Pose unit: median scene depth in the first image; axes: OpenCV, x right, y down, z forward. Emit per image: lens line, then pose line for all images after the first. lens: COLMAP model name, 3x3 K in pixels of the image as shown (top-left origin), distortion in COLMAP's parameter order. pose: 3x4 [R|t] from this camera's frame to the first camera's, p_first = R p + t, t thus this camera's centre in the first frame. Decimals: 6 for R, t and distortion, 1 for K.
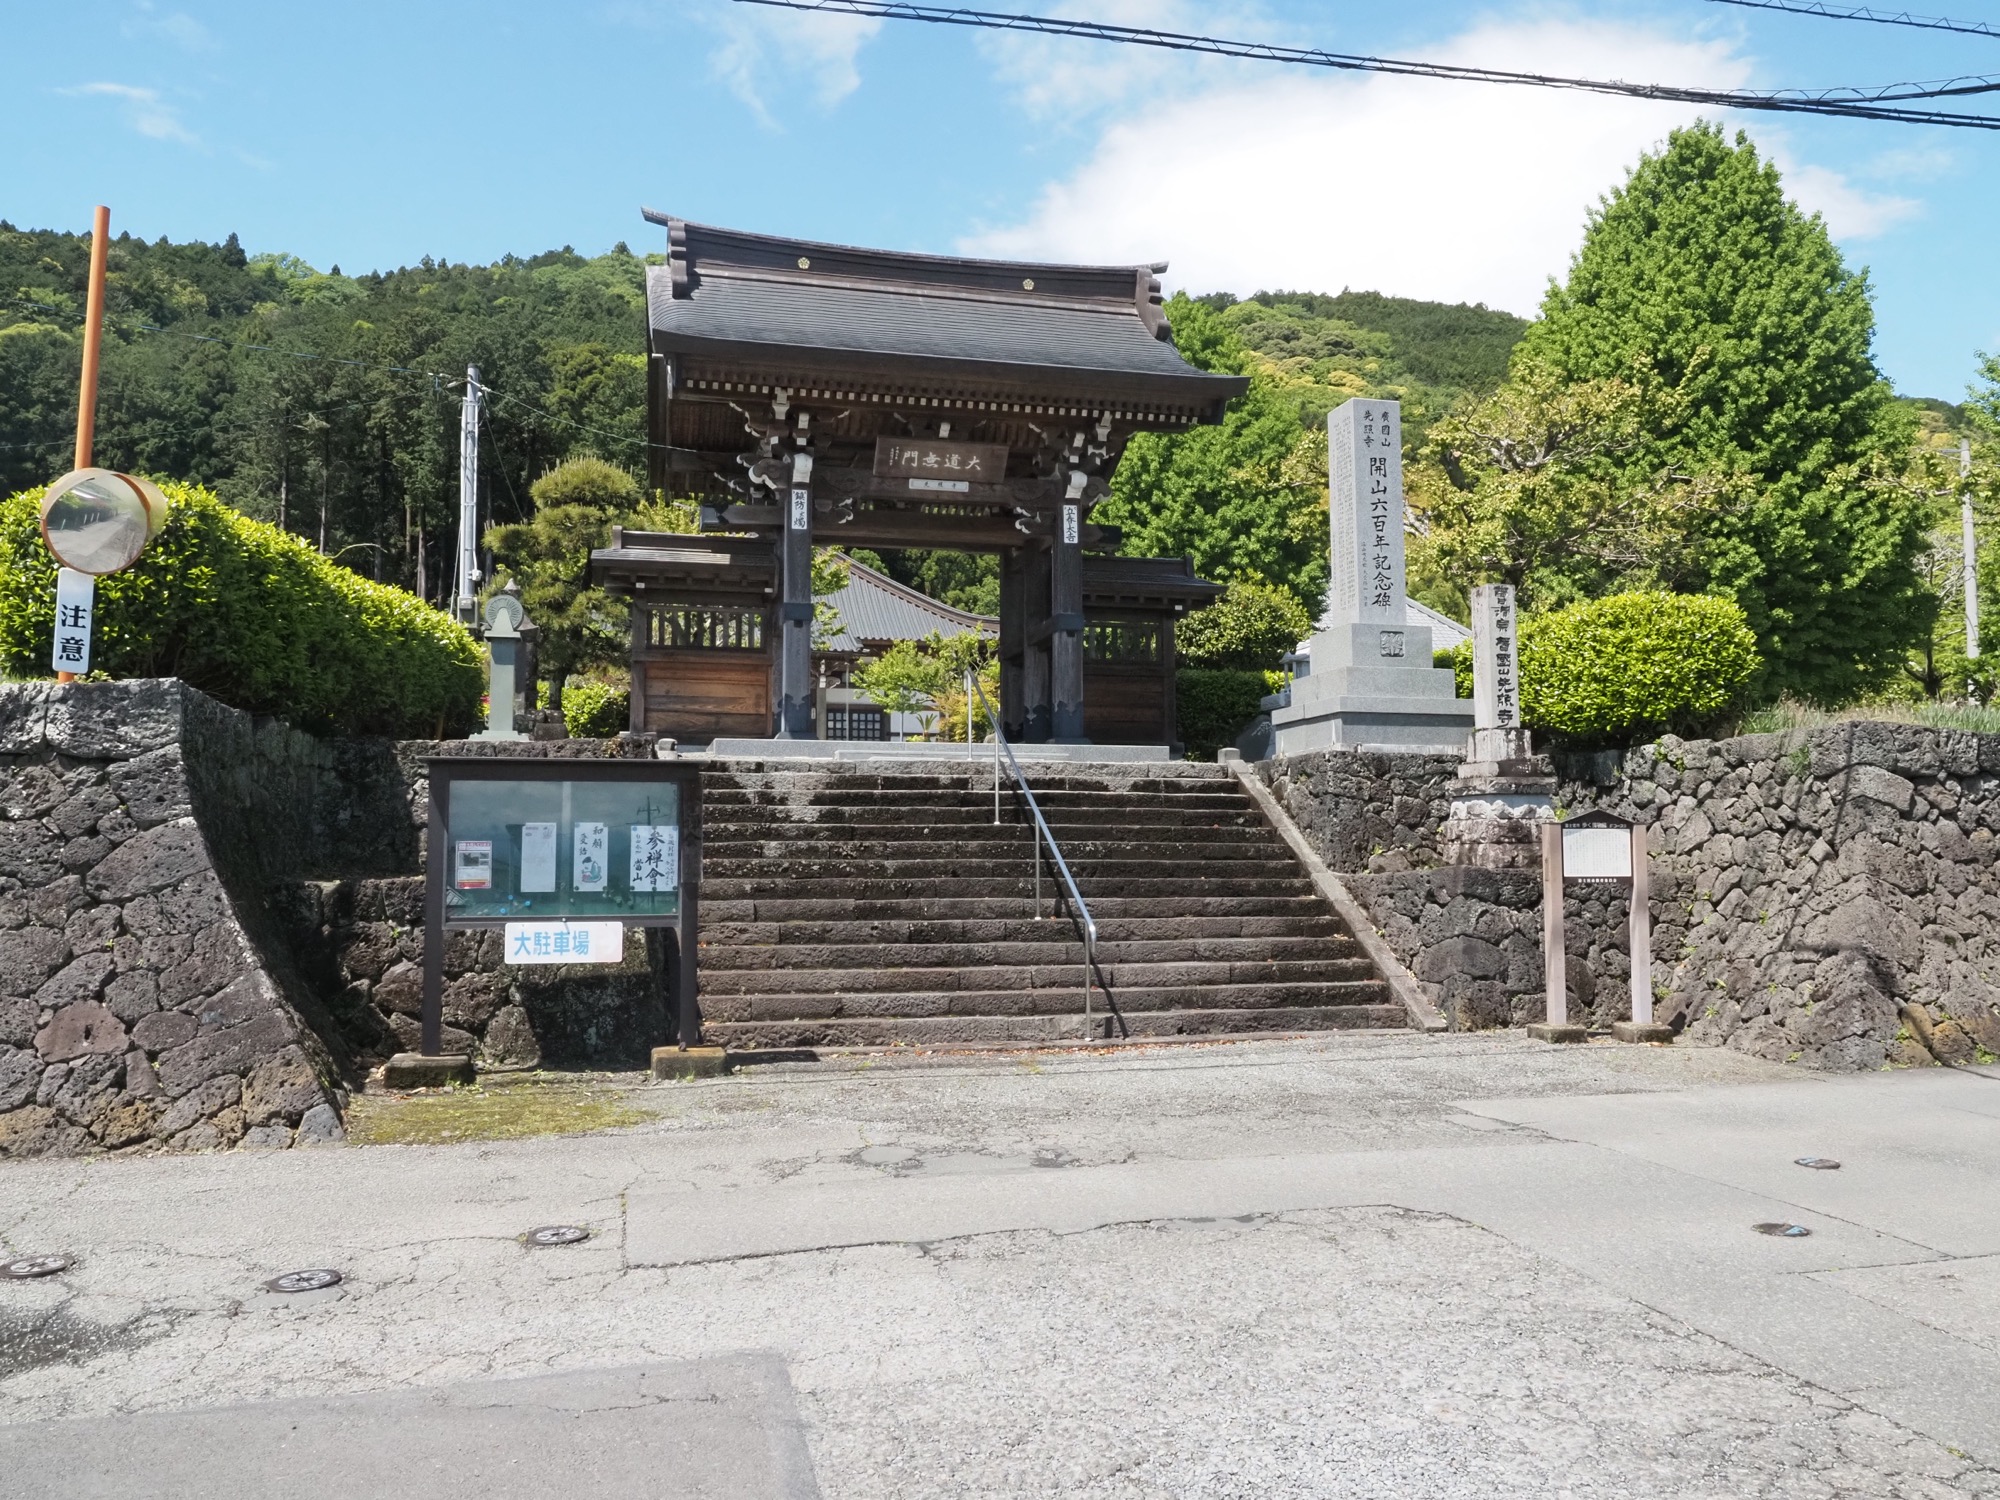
lens RADIAL K [[1492.0, 0, 998.1], [0, 1492.0, 746.9], [0, 0, 1]] dist [0.008072, 0.003287]
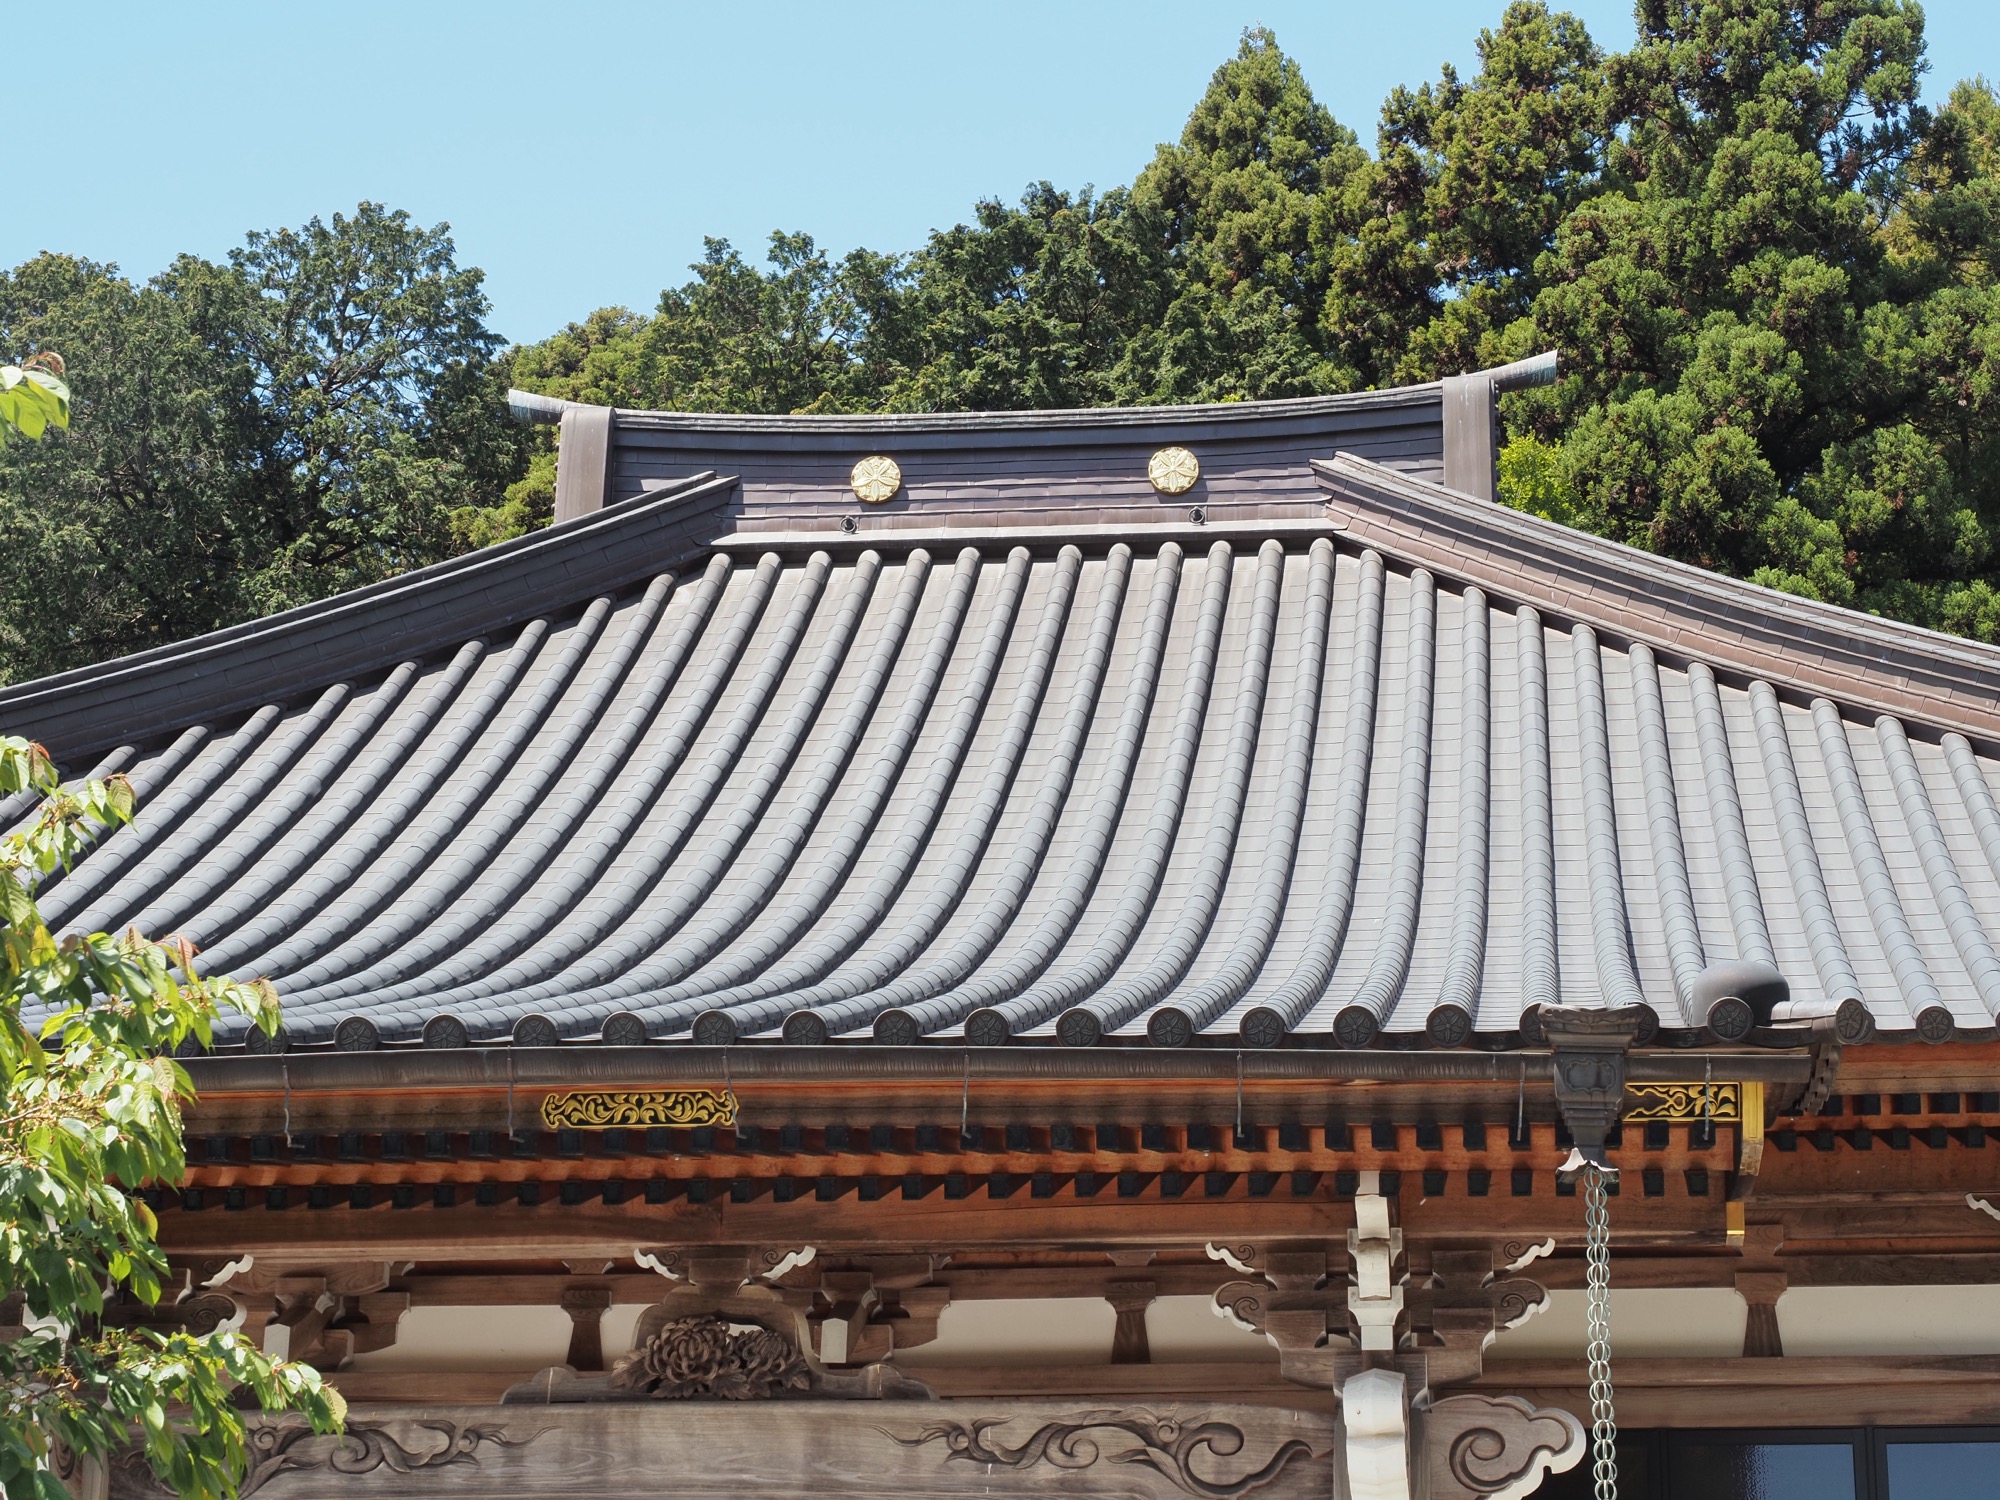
lens RADIAL K [[4497.8, 0, 1000.0], [0, 4497.8, 751.4], [0, 0, 1]] dist [-0.073352, 0.000000]
pose [[0.941438, -0.107508, -0.319589, -0.153034], [0.002018, 0.949588, -0.313494, 0.007504], [0.337181, 0.294490, 0.894195, 2.392080]]
